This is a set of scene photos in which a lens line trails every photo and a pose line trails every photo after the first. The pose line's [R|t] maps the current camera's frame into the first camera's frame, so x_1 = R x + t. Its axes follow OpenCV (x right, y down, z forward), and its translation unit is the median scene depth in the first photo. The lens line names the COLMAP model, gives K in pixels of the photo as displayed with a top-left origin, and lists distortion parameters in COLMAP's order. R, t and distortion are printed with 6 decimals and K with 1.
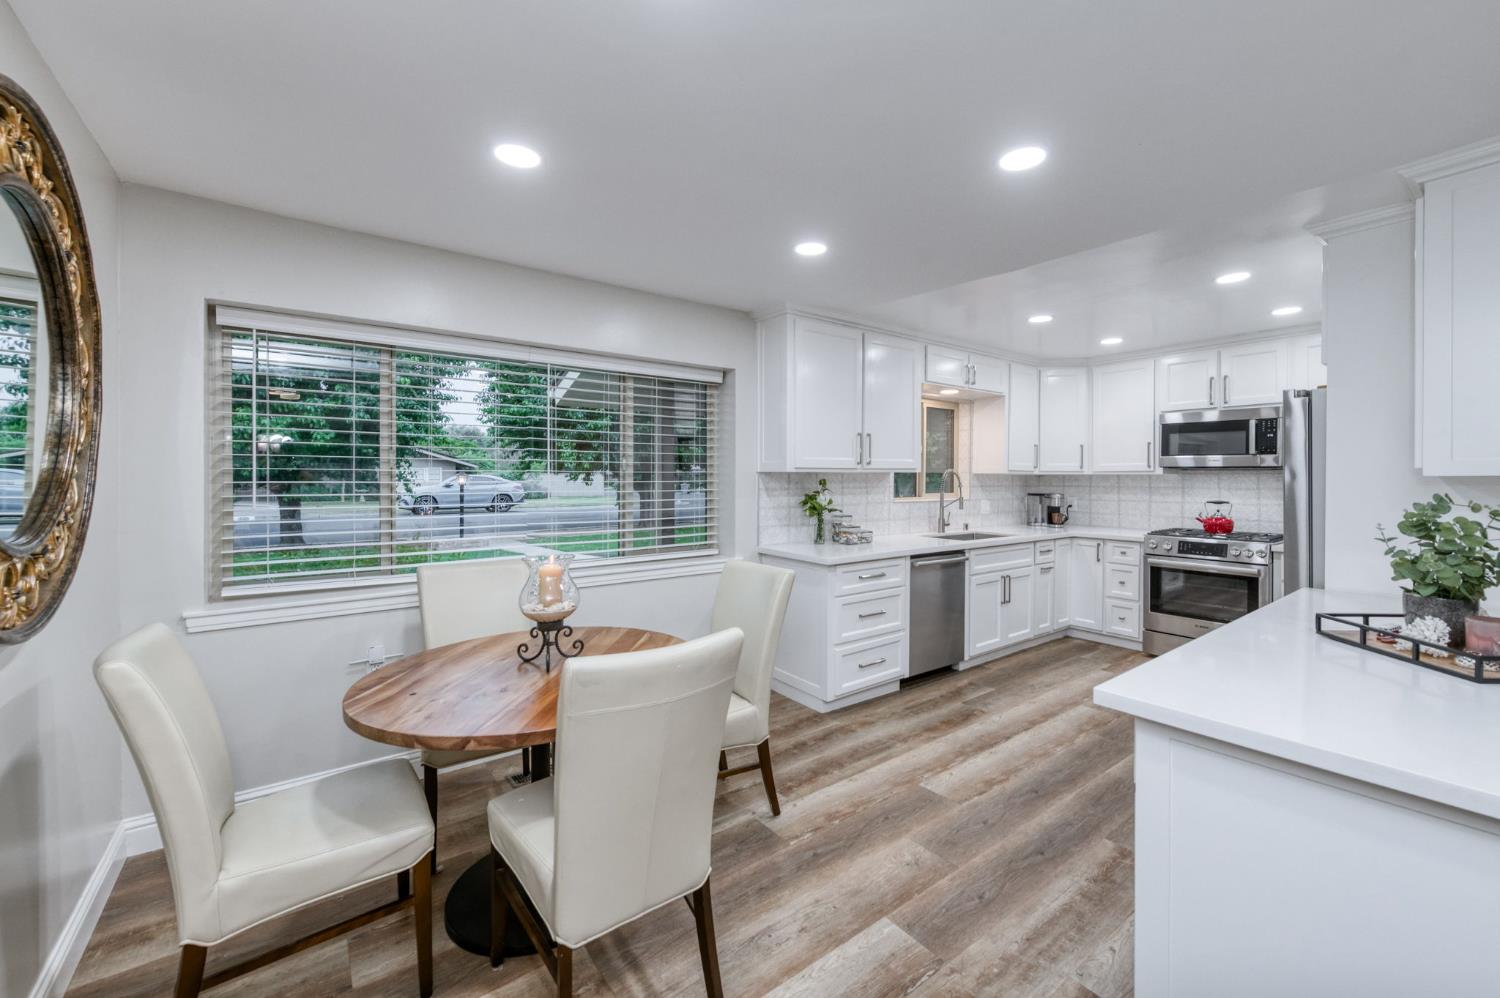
lens RADIAL K [[622.1, 0, 743.5], [0, 622.1, 480.4], [0, 0, 1]] dist [-0.007857, 0.000218]
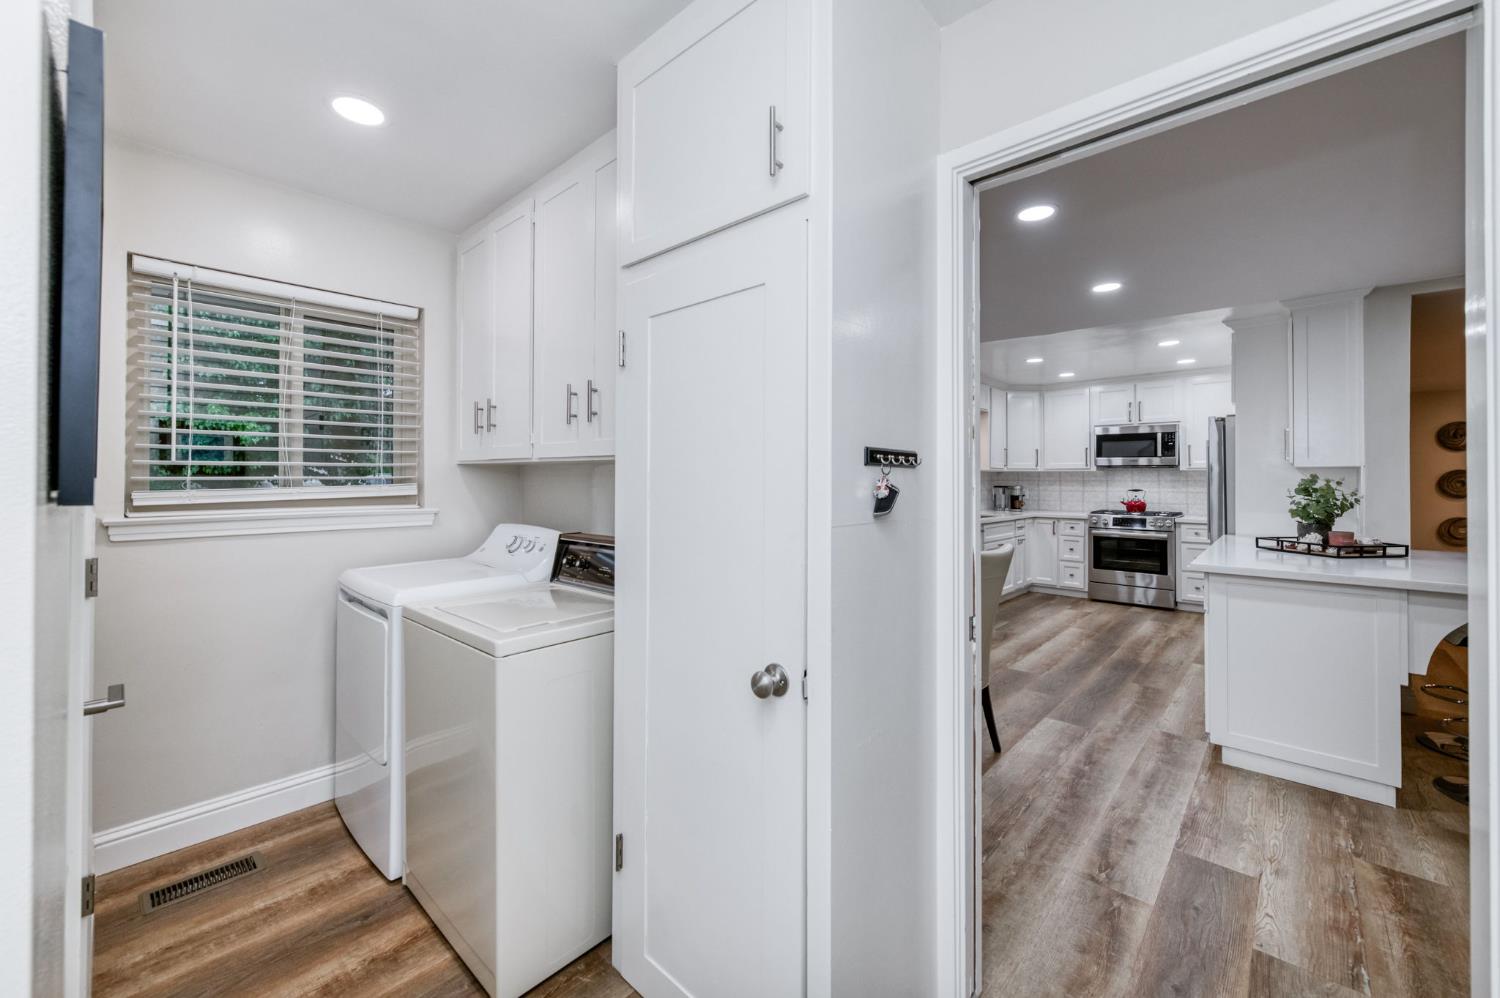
lens RADIAL K [[622.1, 0, 725.6], [0, 622.1, 477.5], [0, 0, 1]] dist [-0.007857, 0.000218]
pose [[0.985224, 0.001865, 0.171259, -0.436623], [-0.000317, 0.999959, -0.009066, 0.020399], [-0.171268, 0.008877, 0.985184, -0.260863]]
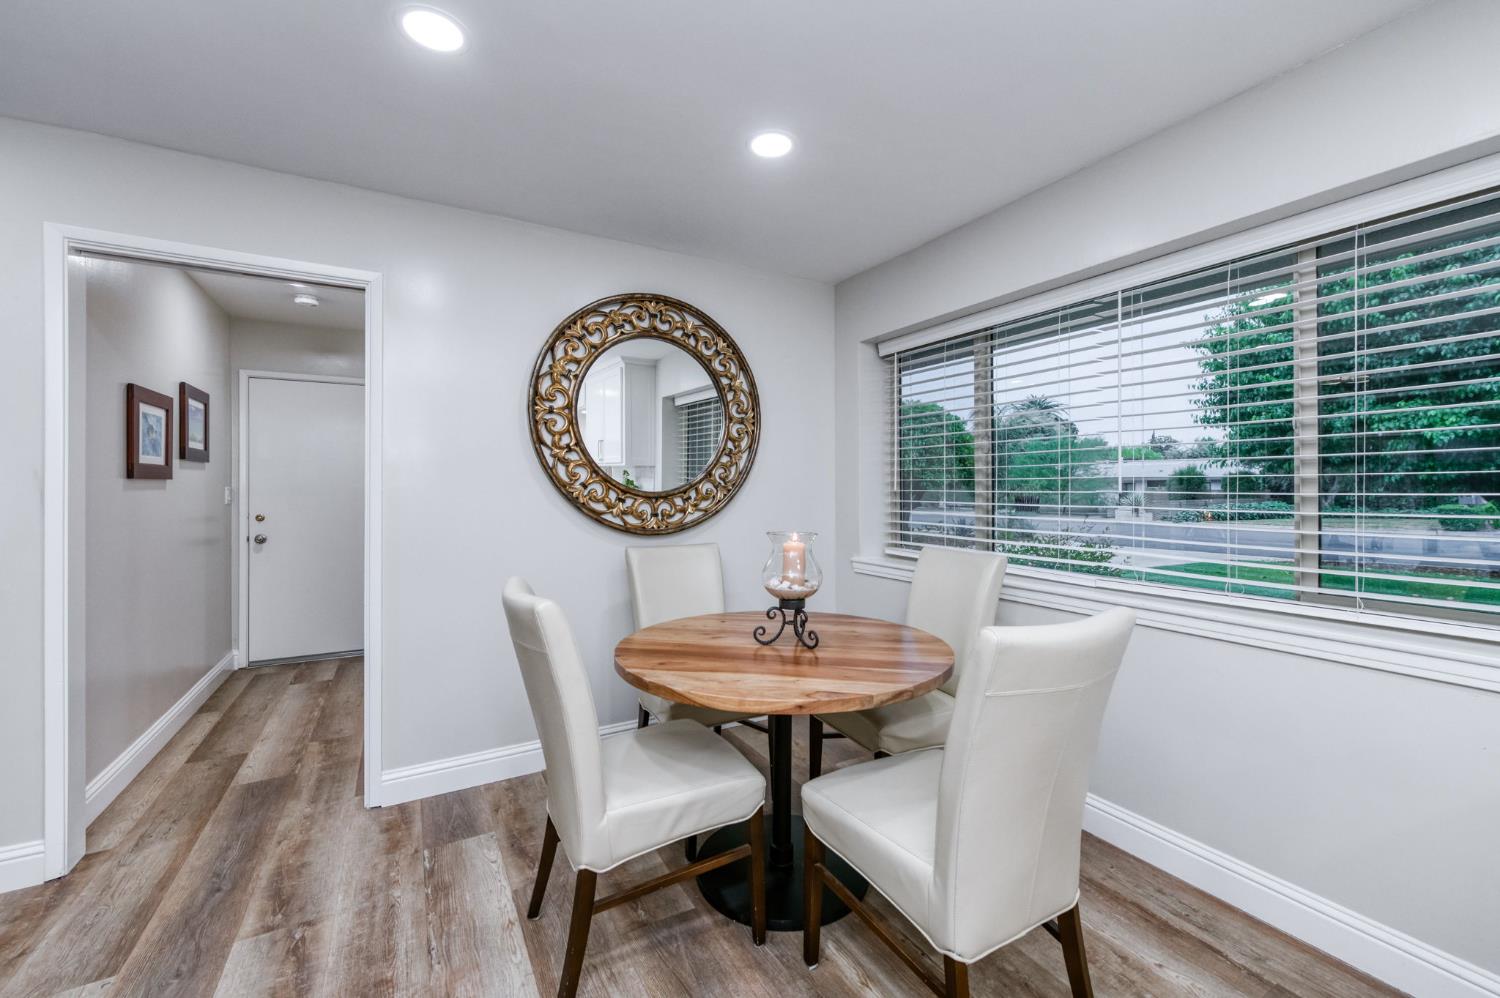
lens RADIAL K [[621.8, 0, 759.0], [0, 621.8, 498.8], [0, 0, 1]] dist [0.001843, -0.000212]
pose [[-0.130994, 0.010240, -0.991330, 0.301943], [-0.001460, 0.999944, 0.010522, 0.034308], [0.991382, 0.002825, -0.130972, 0.521587]]
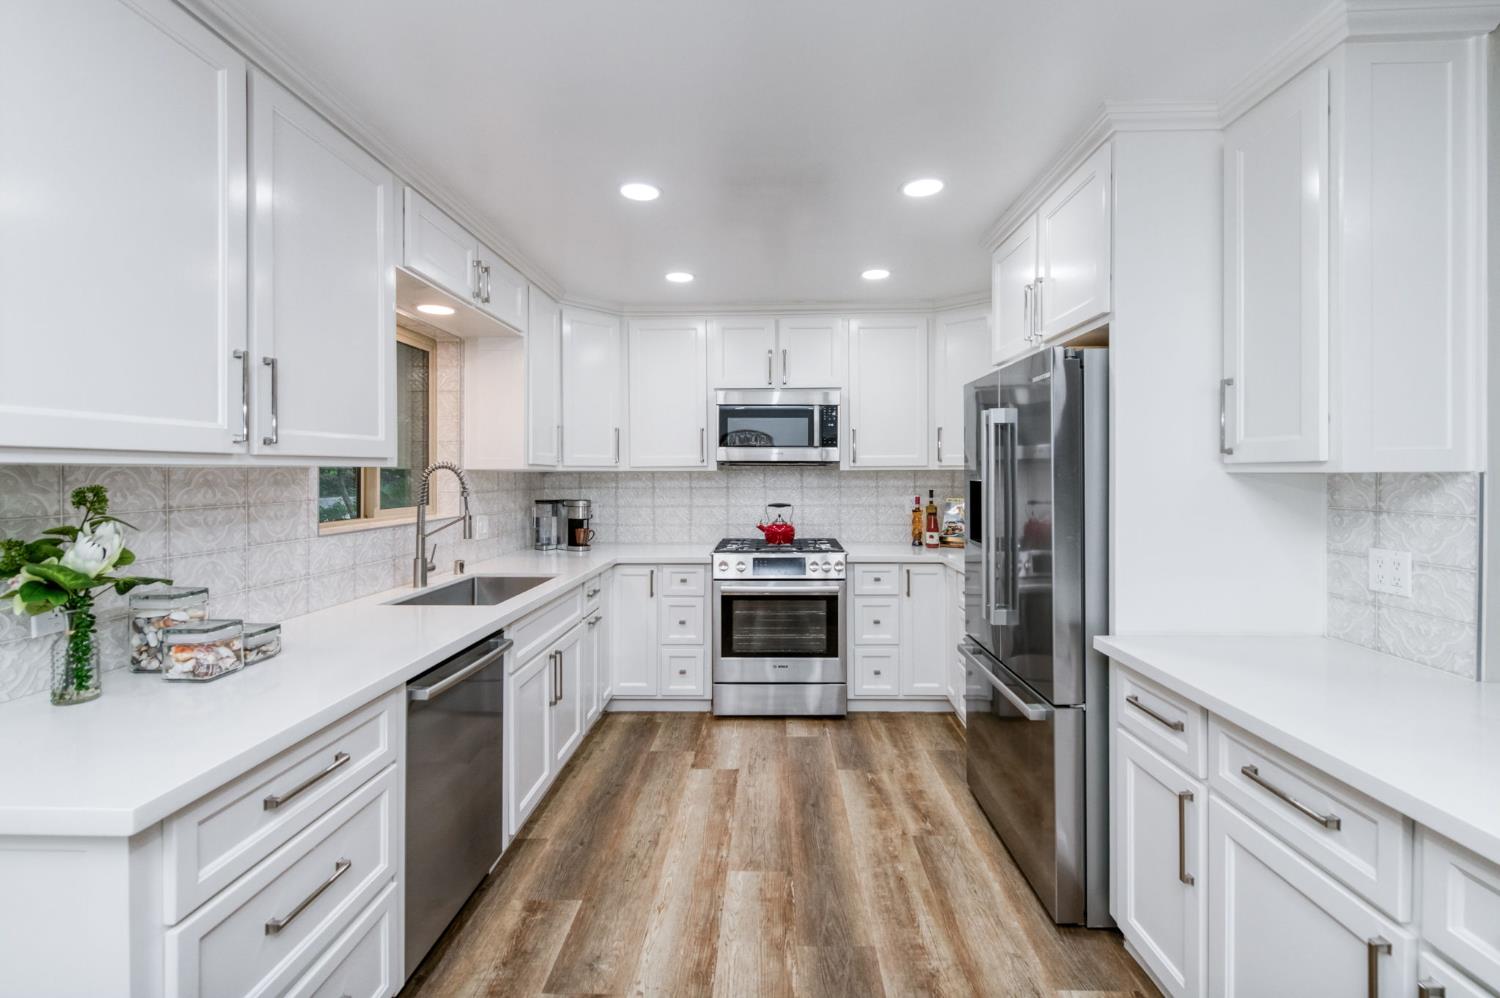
lens RADIAL K [[684.6, 0, 784.6], [0, 684.6, 475.2], [0, 0, 1]] dist [0.003426, -0.001247]
pose [[0.599079, -0.006035, 0.800668, 0.057855], [0.008995, 0.999959, 0.000806, -0.004815], [-0.800640, 0.006719, 0.599108, 0.491661]]
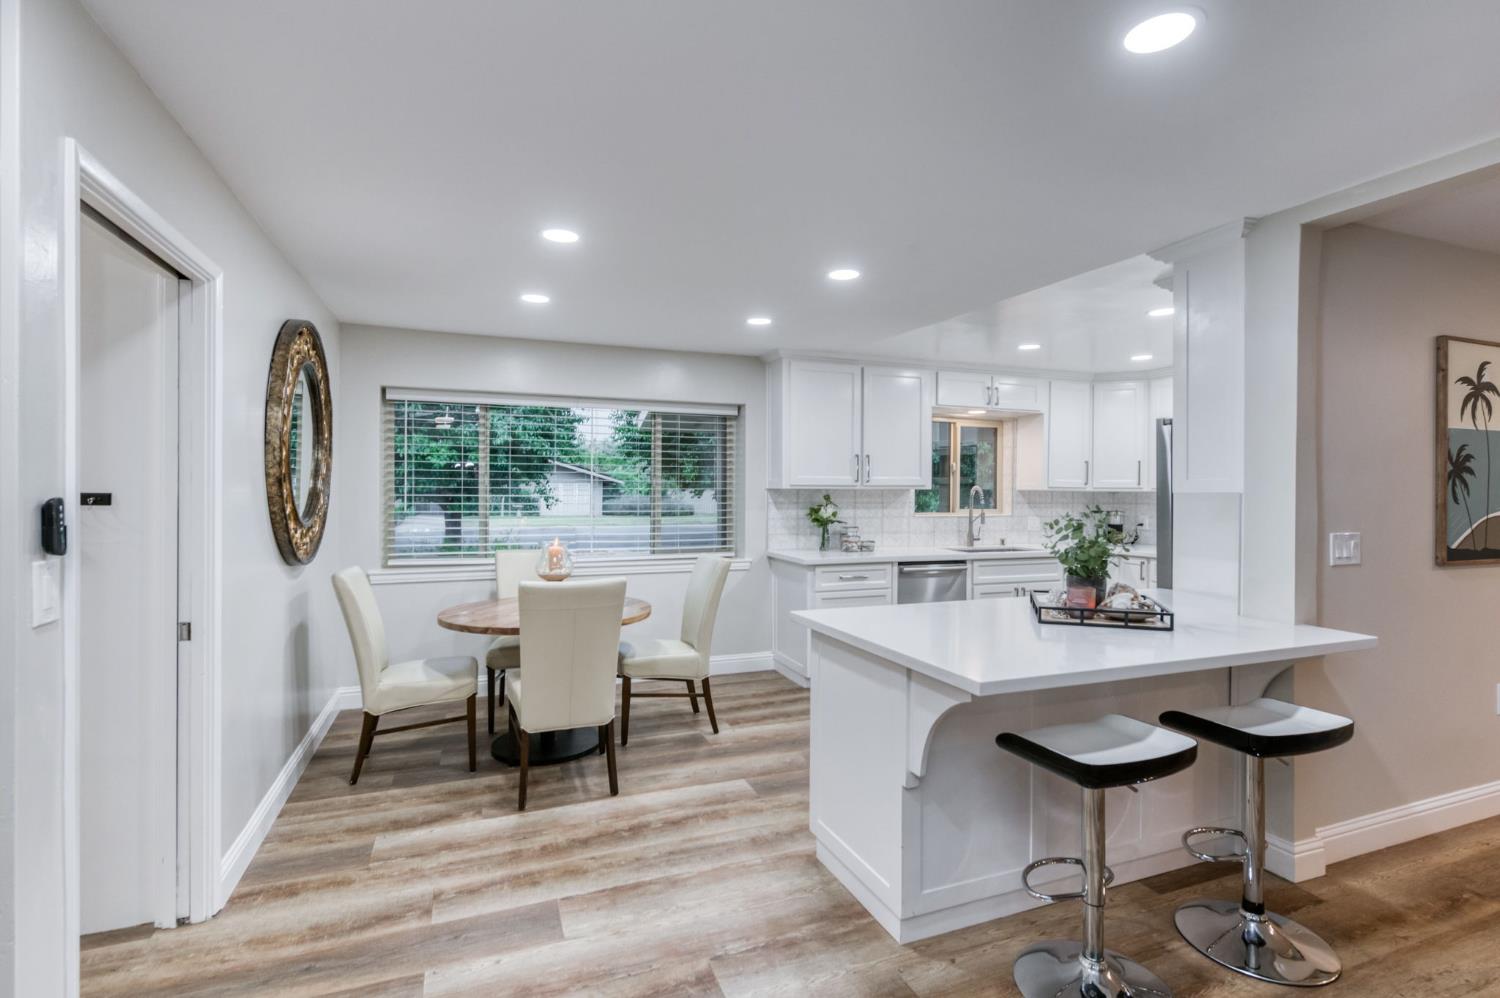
lens RADIAL K [[732.7, 0, 734.9], [0, 732.7, 496.0], [0, 0, 1]] dist [0.001829, -0.001123]
pose [[0.960269, 0.003853, -0.279048, 0.323412], [-0.004364, 0.999990, -0.001212, 0.002293], [0.279040, 0.002382, 0.960276, -0.340515]]
